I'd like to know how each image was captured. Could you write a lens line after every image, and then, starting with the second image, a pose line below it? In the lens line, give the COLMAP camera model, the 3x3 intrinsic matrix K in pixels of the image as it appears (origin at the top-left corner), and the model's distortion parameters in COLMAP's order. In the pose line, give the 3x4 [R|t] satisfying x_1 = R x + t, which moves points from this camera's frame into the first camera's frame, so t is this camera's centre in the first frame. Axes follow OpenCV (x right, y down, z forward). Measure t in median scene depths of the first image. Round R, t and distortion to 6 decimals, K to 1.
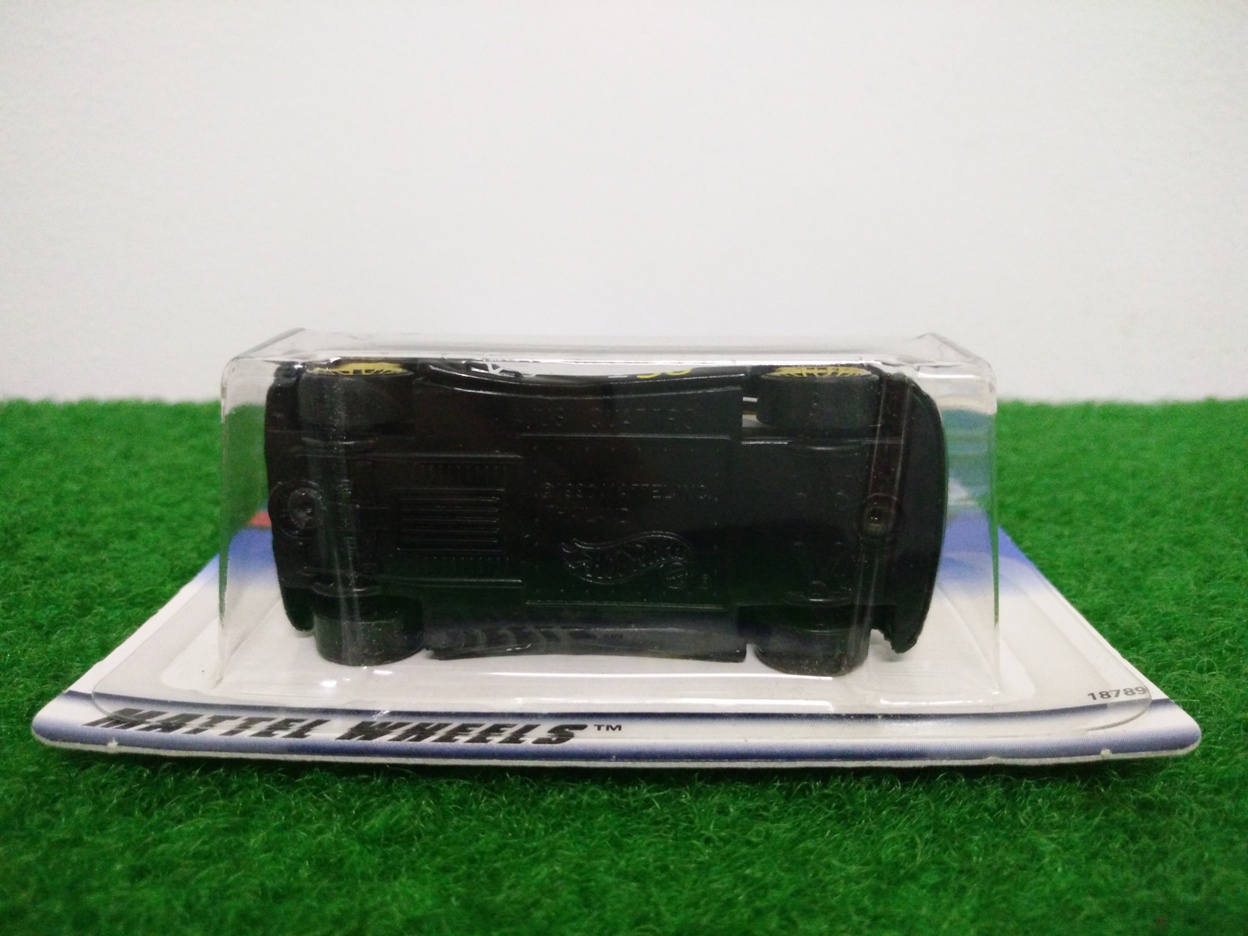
lens RADIAL K [[1029.9, 0, 624.0], [0, 1029.9, 468.0], [0, 0, 1]] dist [-0.043081, 0.017505]
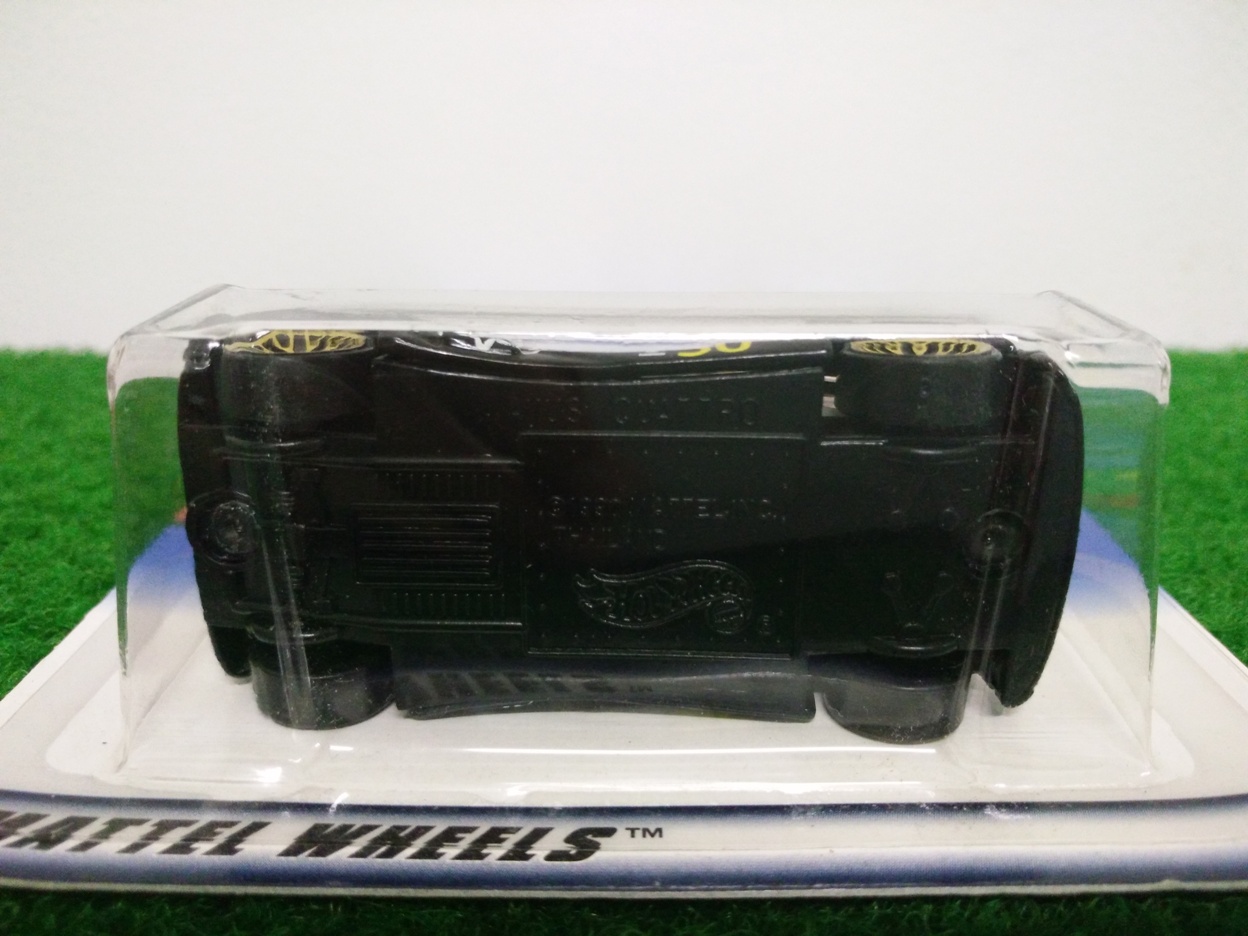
lens RADIAL K [[1054.4, 0, 624.0], [0, 1054.4, 468.0], [0, 0, 1]] dist [-0.114117, 0.161889]
pose [[0.999764, -0.005037, 0.021129, -0.043094], [0.003585, 0.997665, 0.068196, -0.059724], [-0.021424, -0.068104, 0.997448, 0.251889]]
